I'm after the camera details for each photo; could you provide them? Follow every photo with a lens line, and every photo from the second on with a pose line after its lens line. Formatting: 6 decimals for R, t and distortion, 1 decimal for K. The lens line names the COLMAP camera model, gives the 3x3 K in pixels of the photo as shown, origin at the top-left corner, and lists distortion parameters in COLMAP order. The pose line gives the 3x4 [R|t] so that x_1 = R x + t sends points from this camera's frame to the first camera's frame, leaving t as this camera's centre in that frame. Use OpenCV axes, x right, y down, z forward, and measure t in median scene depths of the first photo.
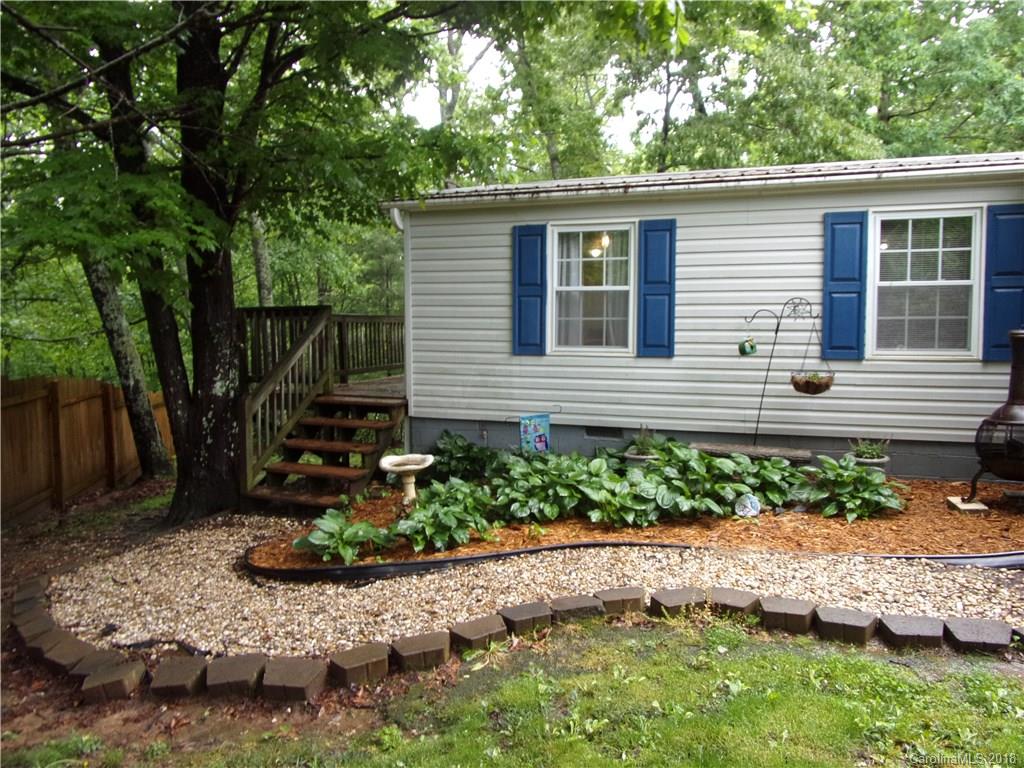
lens RADIAL K [[740.0, 0, 518.6], [0, 740.0, 379.9], [0, 0, 1]] dist [-0.054279, 0.031939]
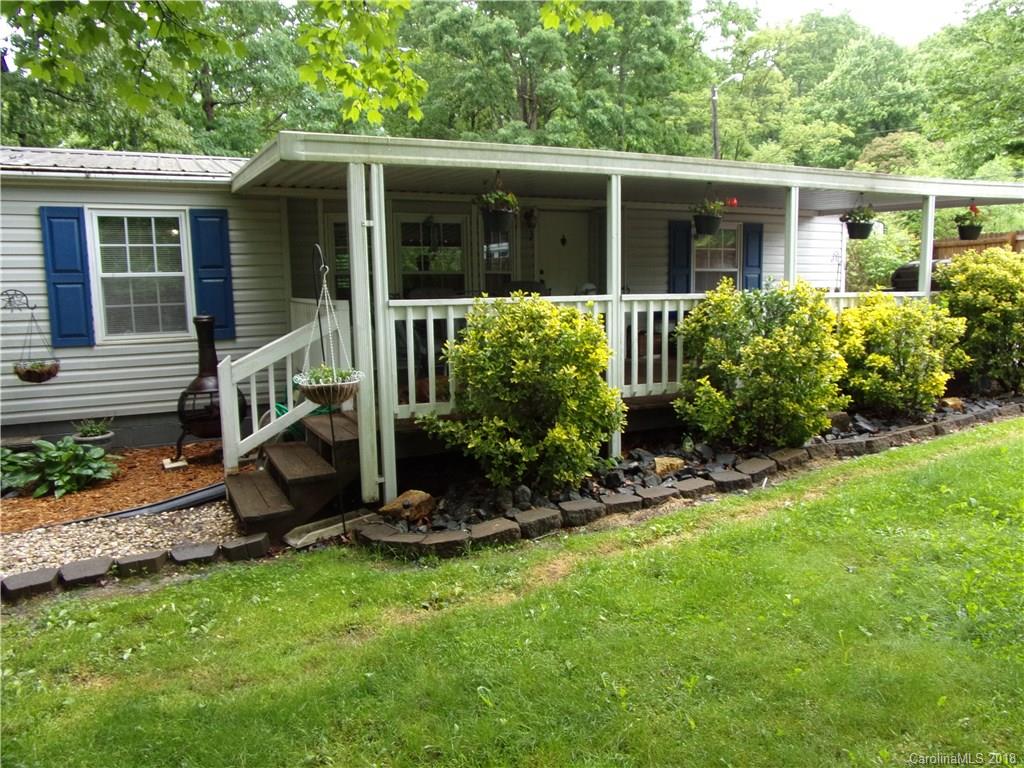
lens RADIAL K [[740.0, 0, 518.6], [0, 740.0, 379.9], [0, 0, 1]] dist [-0.054279, 0.031939]
pose [[0.709737, -0.097406, 0.697700, 0.163013], [0.071065, 0.995242, 0.066654, -0.004337], [-0.700873, 0.002276, 0.713283, -0.212983]]
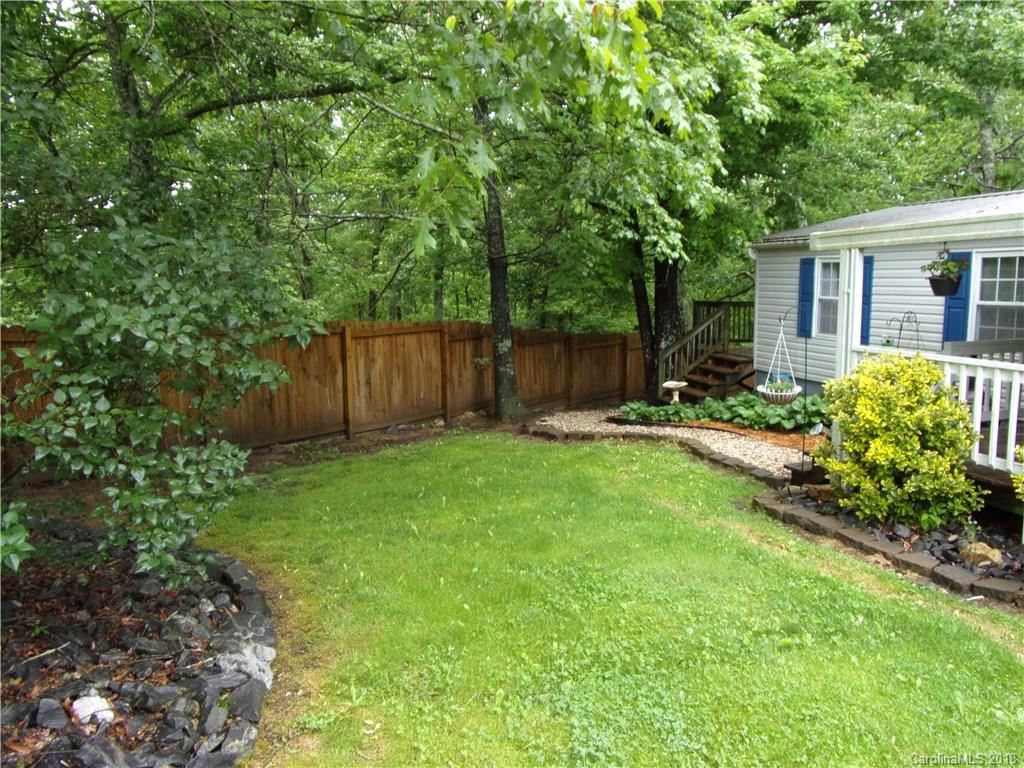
lens RADIAL K [[740.0, 0, 518.6], [0, 740.0, 379.9], [0, 0, 1]] dist [-0.054279, 0.031939]
pose [[0.590325, 0.106453, -0.800115, 1.129520], [-0.054822, 0.994264, 0.091837, -0.064451], [0.805302, -0.010350, 0.592775, -0.563607]]
